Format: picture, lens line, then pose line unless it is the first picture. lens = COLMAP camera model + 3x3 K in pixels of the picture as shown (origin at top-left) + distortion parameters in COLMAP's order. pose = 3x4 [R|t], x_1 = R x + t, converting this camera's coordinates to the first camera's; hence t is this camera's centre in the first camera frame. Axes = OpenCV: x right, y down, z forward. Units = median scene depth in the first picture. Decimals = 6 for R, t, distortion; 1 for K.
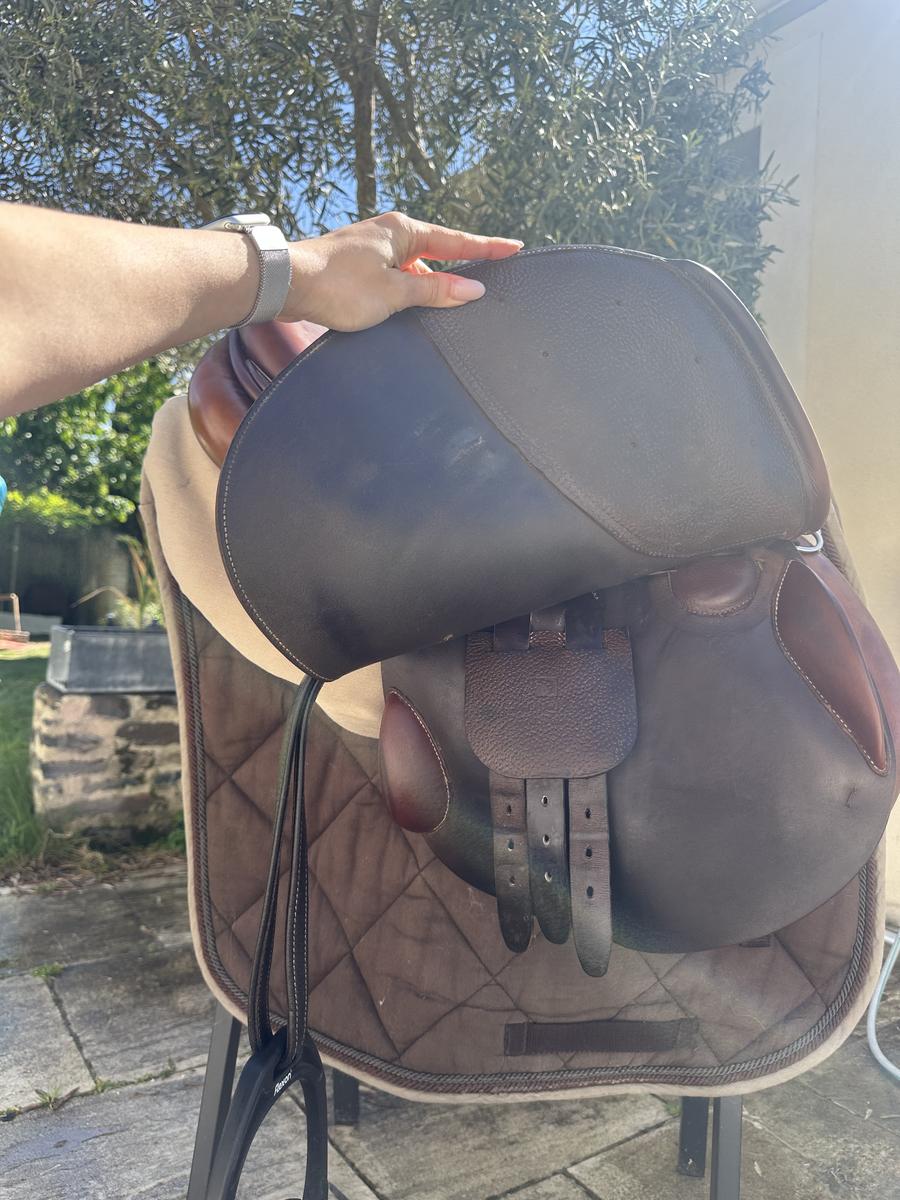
lens RADIAL K [[878.9, 0, 455.9], [0, 878.9, 576.0], [0, 0, 1]] dist [0.016496, -0.025457]
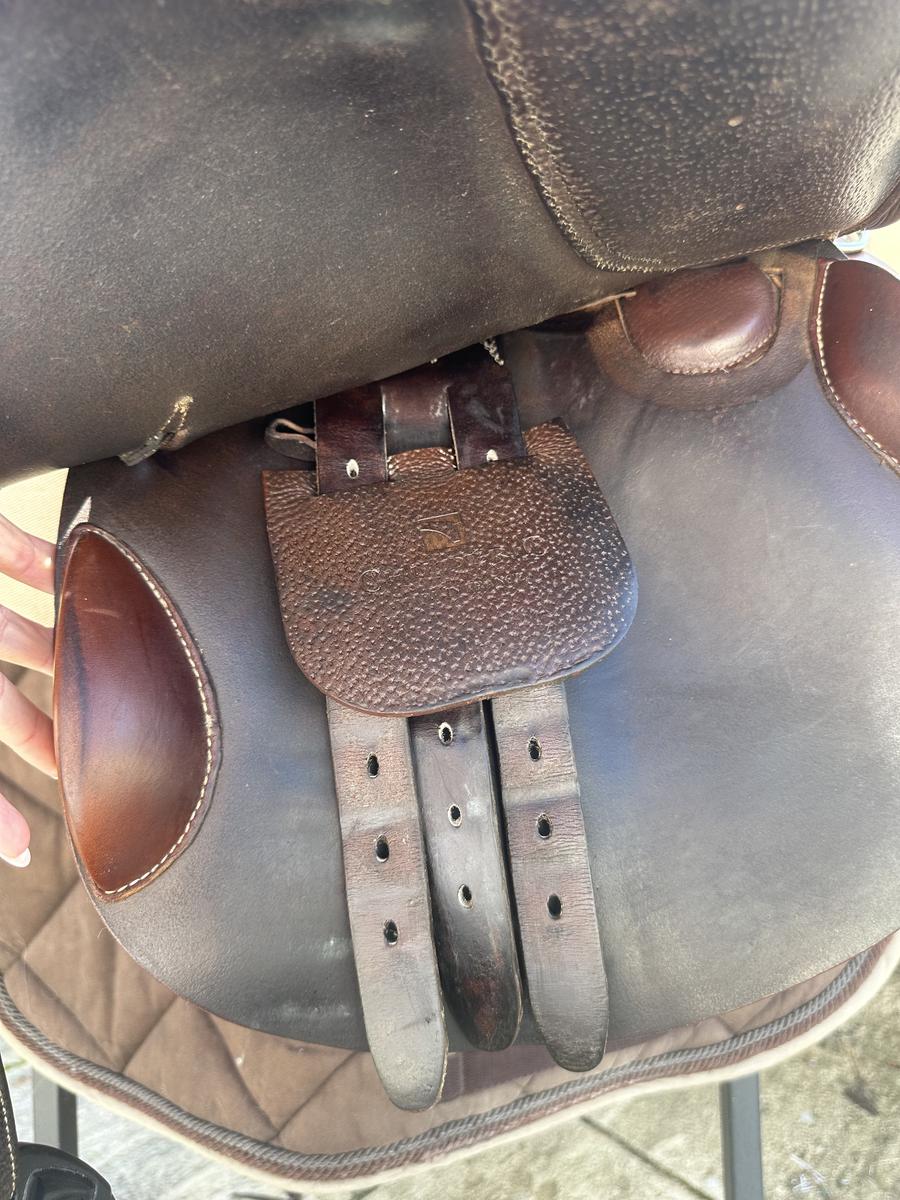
lens RADIAL K [[878.9, 0, 451.2], [0, 878.9, 598.5], [0, 0, 1]] dist [0.016496, -0.025457]
pose [[0.984088, -0.136575, 0.113657, 0.044095], [0.118259, 0.980857, 0.154706, 0.069314], [-0.132610, -0.138803, 0.981401, 0.403734]]
